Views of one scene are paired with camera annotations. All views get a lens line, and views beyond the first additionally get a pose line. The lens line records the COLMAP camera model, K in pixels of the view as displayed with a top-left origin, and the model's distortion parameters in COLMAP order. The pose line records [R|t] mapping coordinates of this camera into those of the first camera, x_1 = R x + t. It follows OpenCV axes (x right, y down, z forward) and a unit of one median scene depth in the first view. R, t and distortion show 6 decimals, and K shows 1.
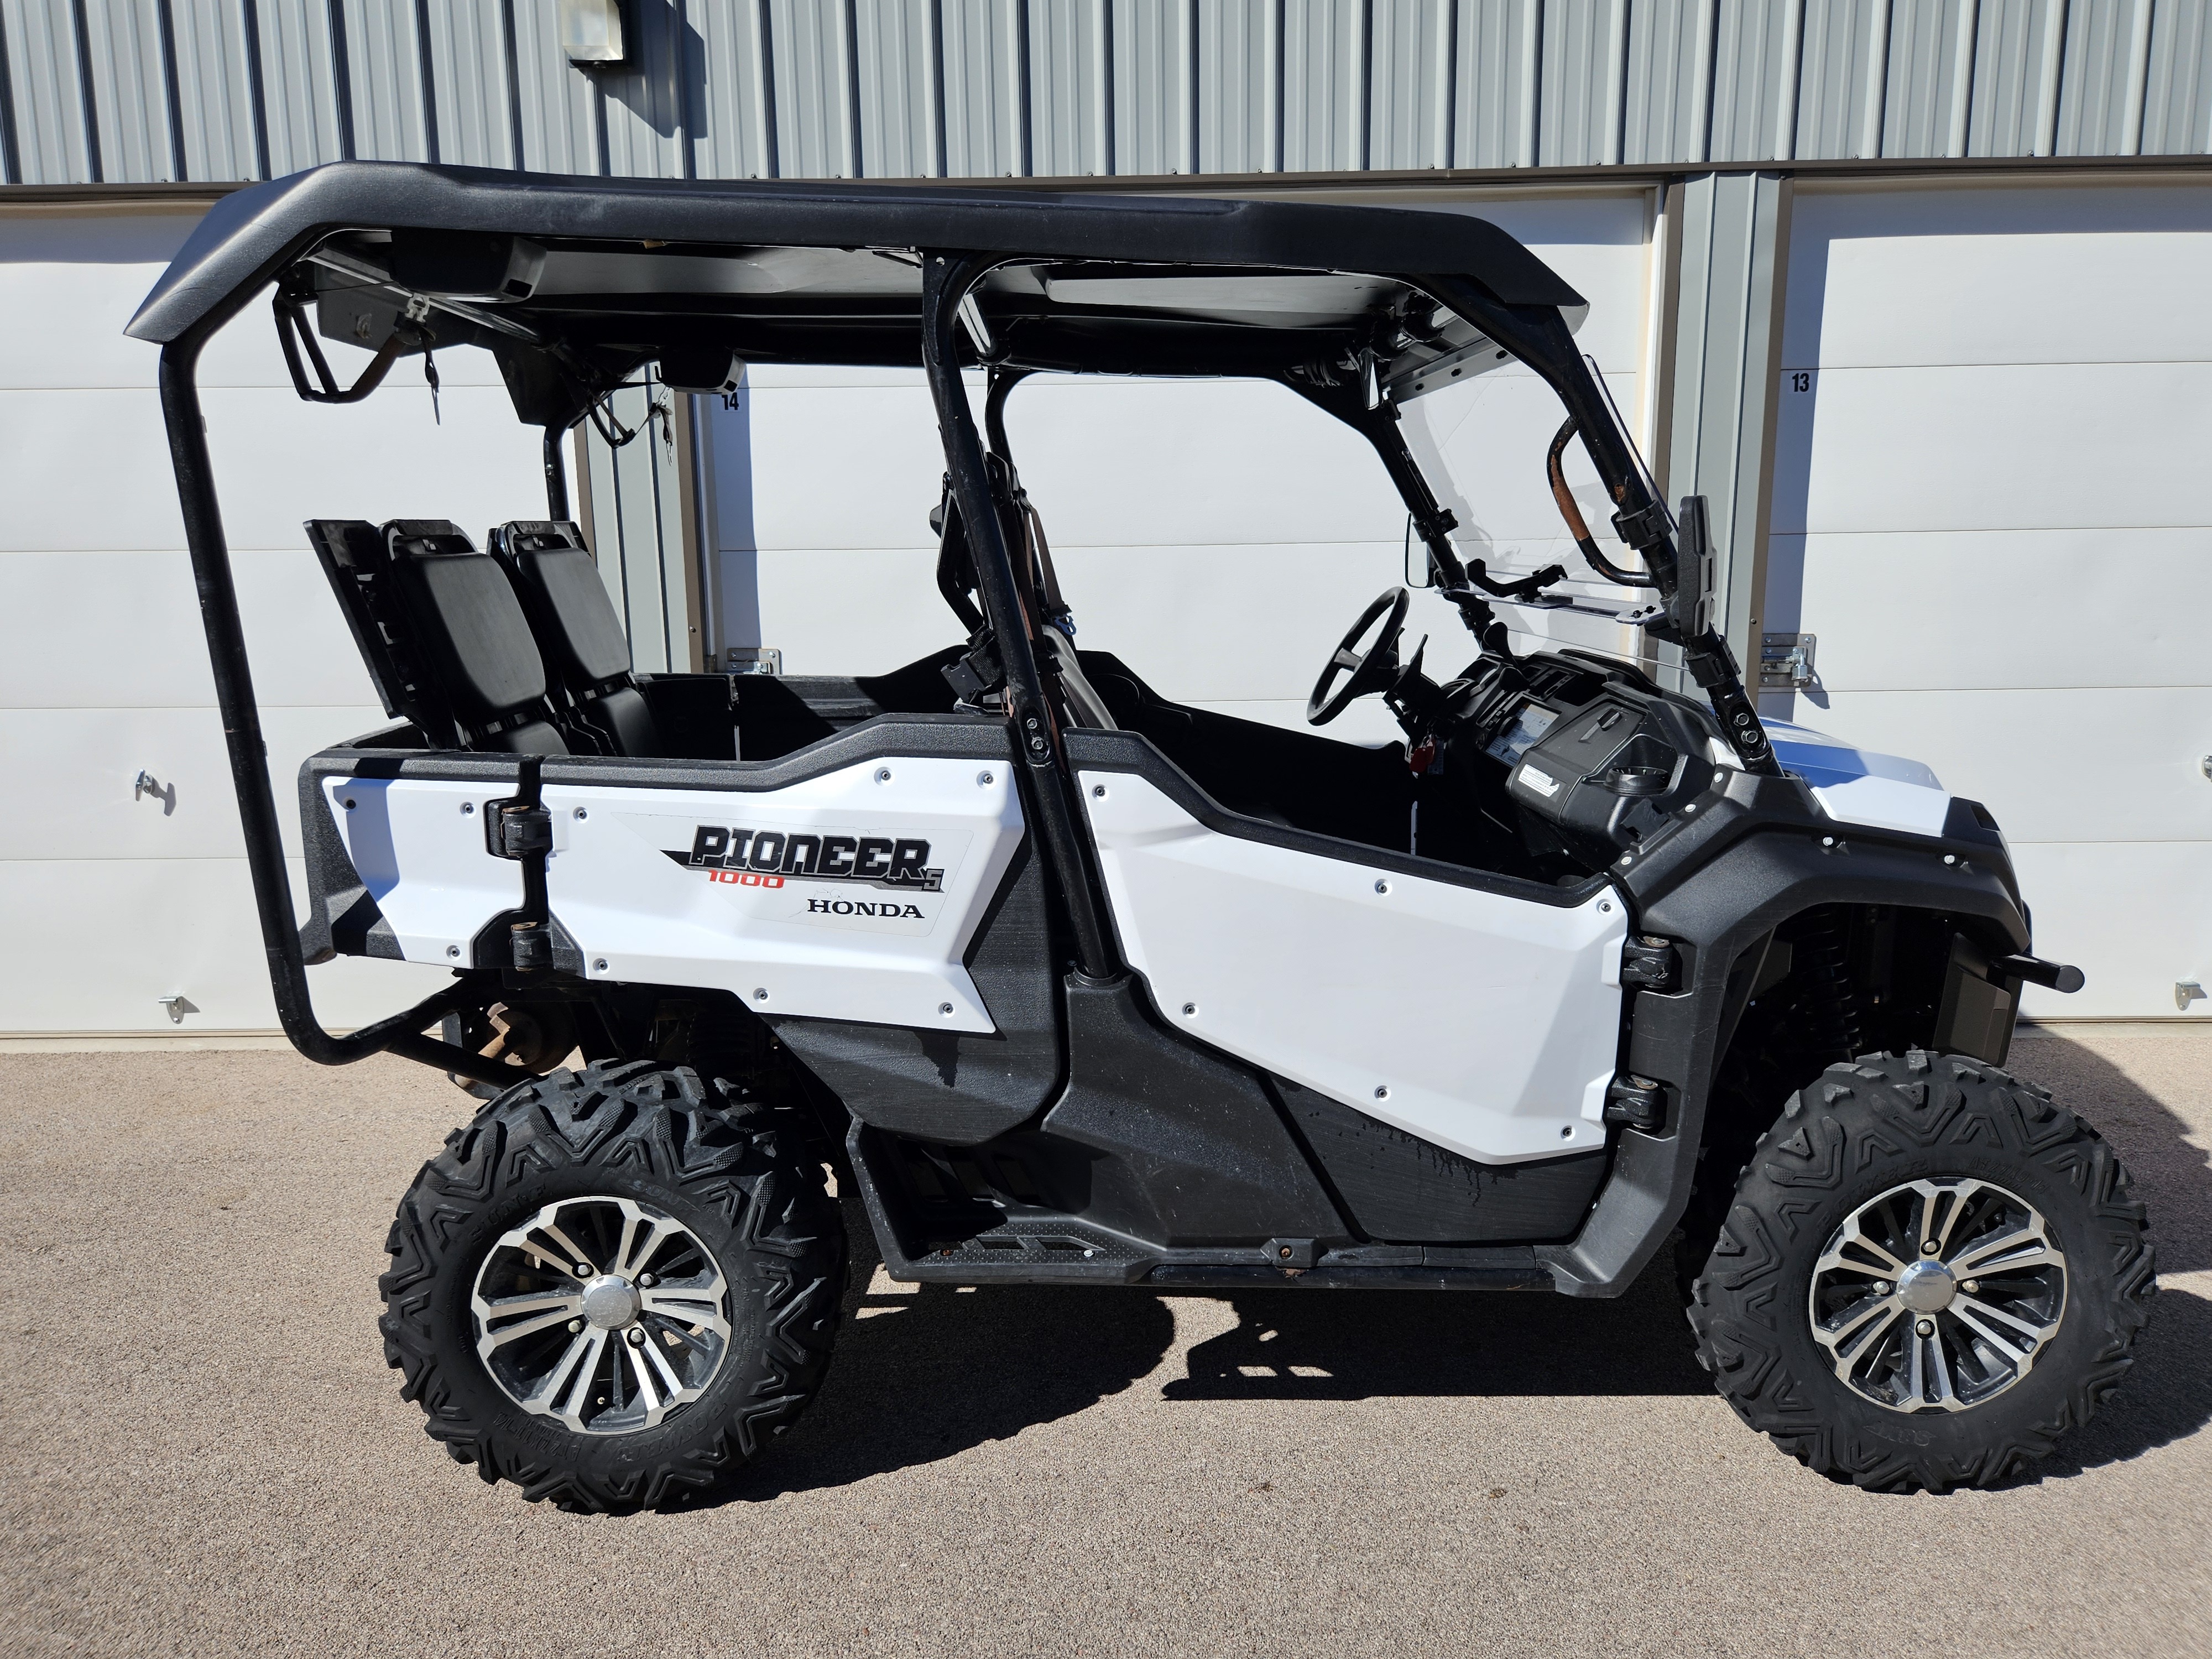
lens RADIAL K [[2009.1, 0, 1106.0], [0, 2009.1, 829.5], [0, 0, 1]] dist [0.069945, 0.003240]
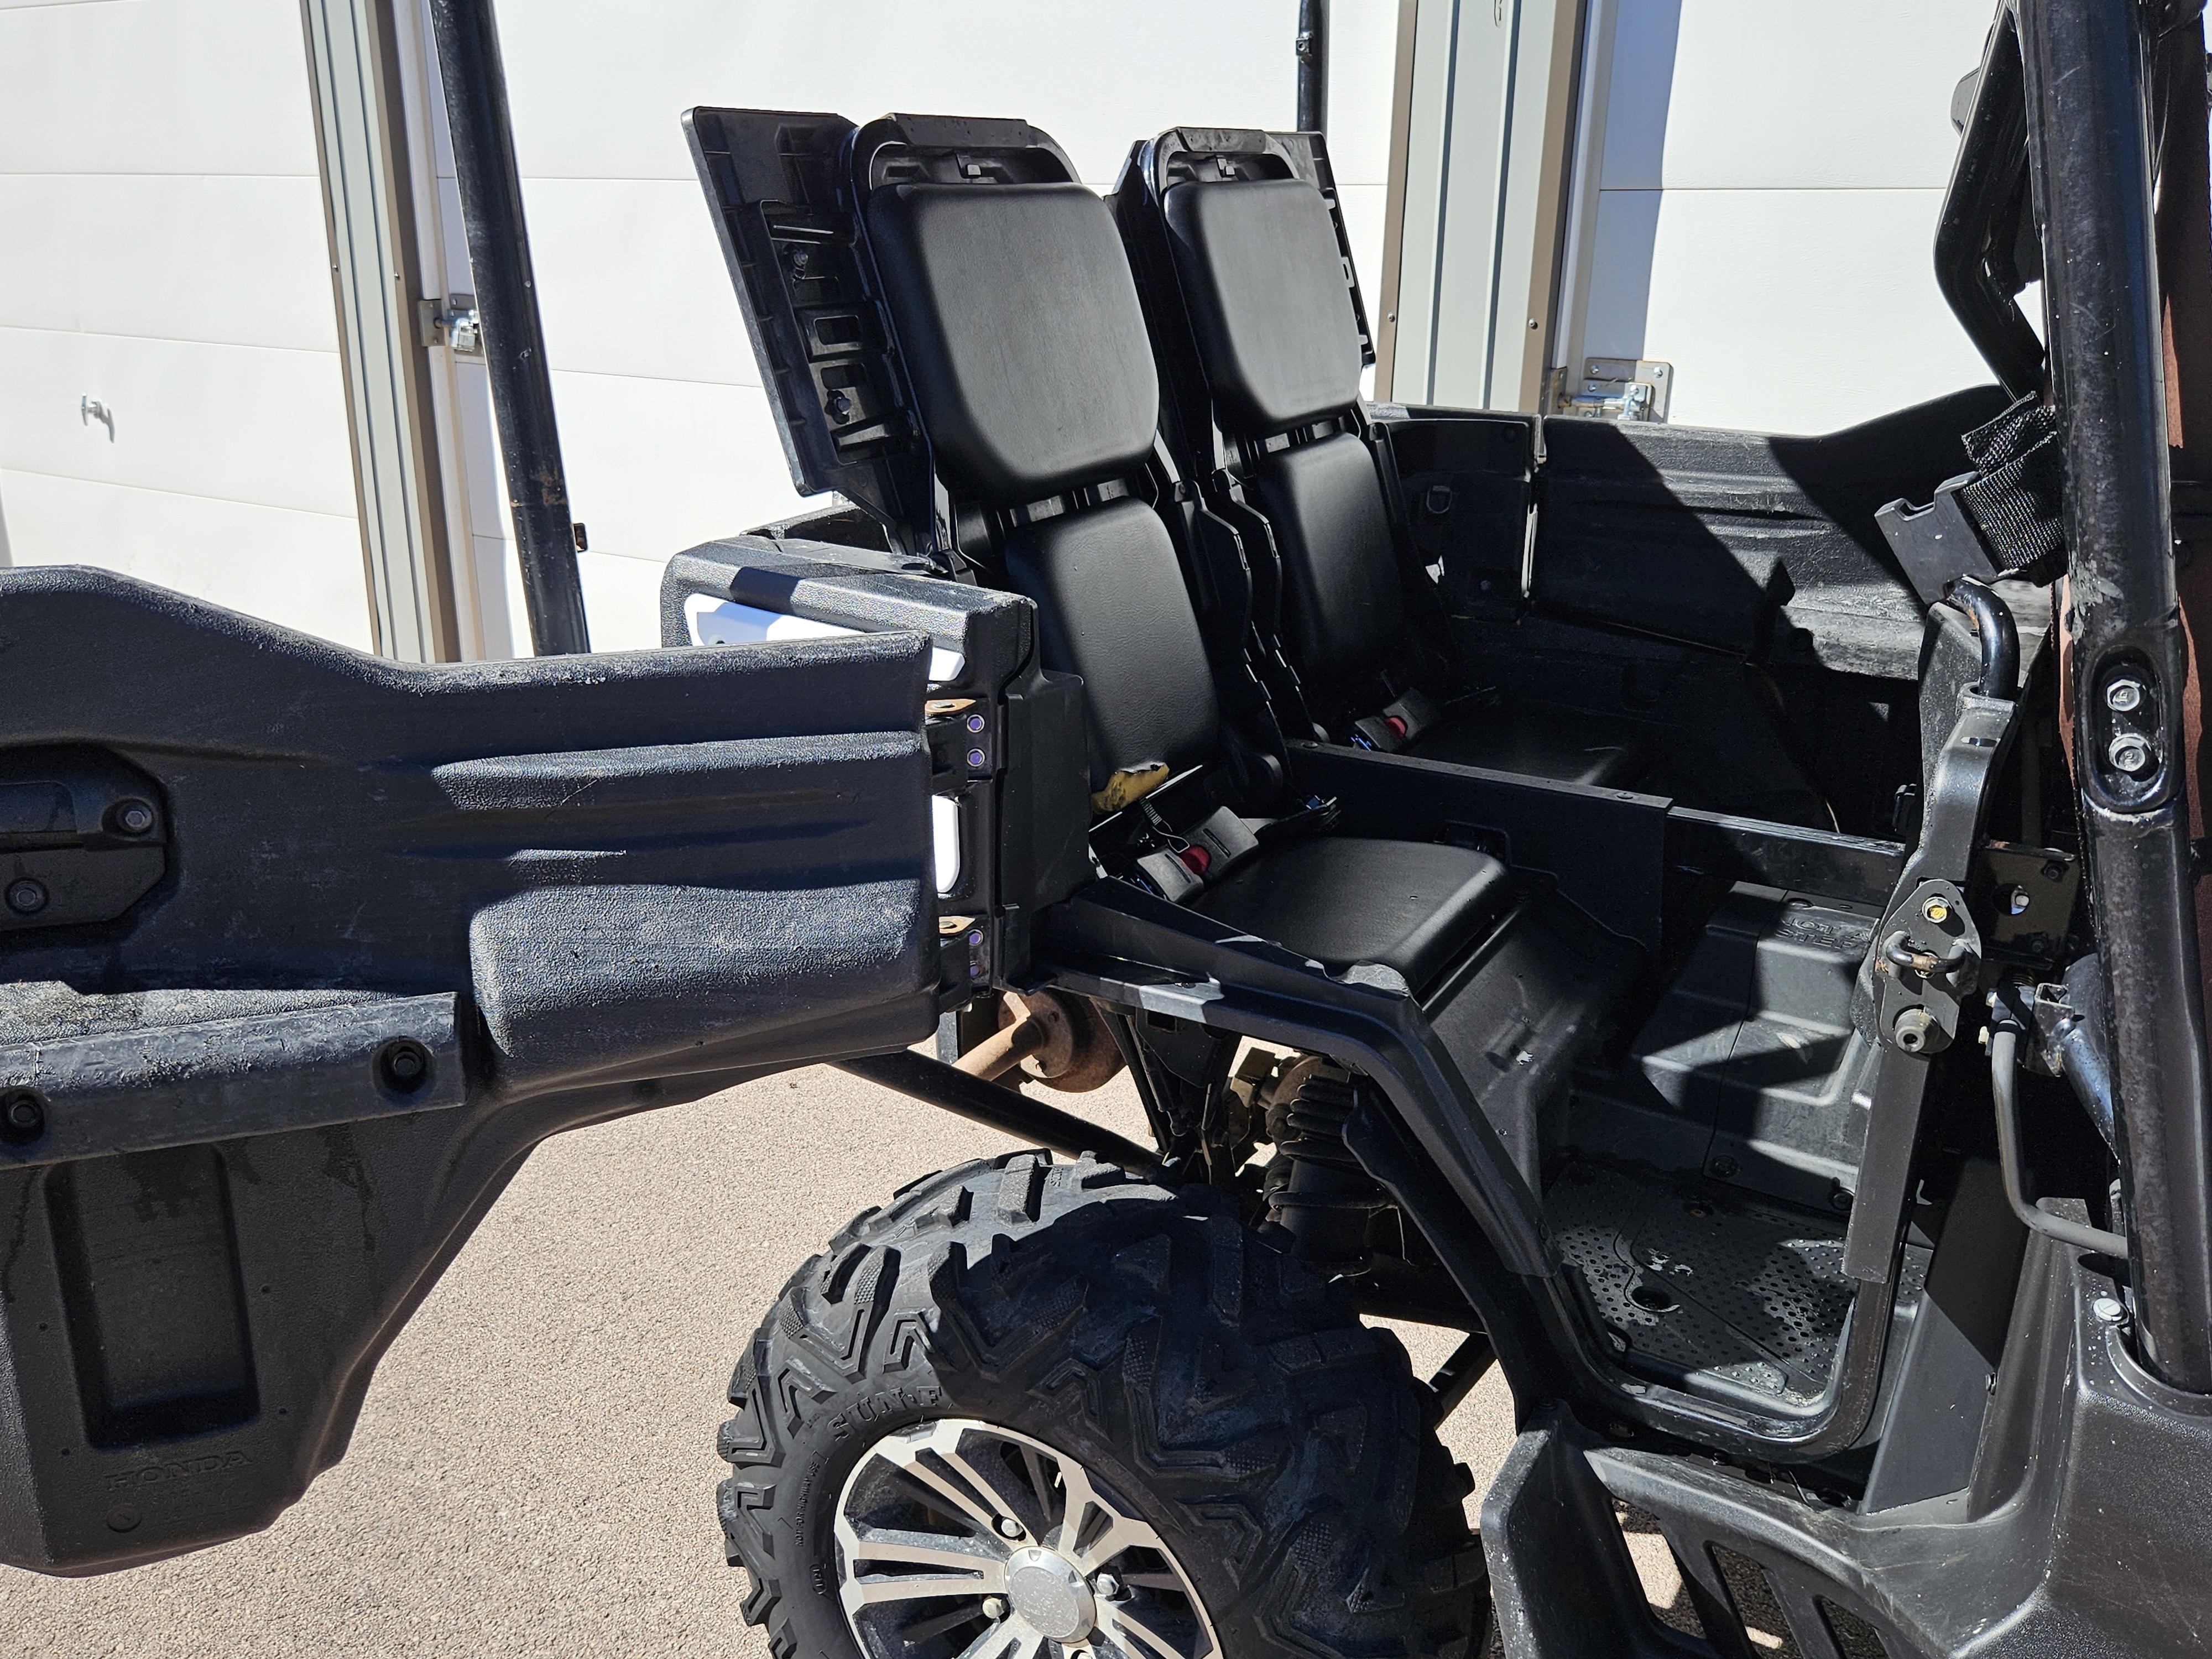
lens RADIAL K [[1913.8, 0, 1033.9], [0, 1913.8, 872.3], [0, 0, 1]] dist [0.055491, -0.084257]
pose [[0.856837, 0.185075, -0.481225, -0.030091], [-0.086886, 0.971836, 0.219056, -0.075466], [0.508213, -0.145883, 0.848786, 0.578231]]
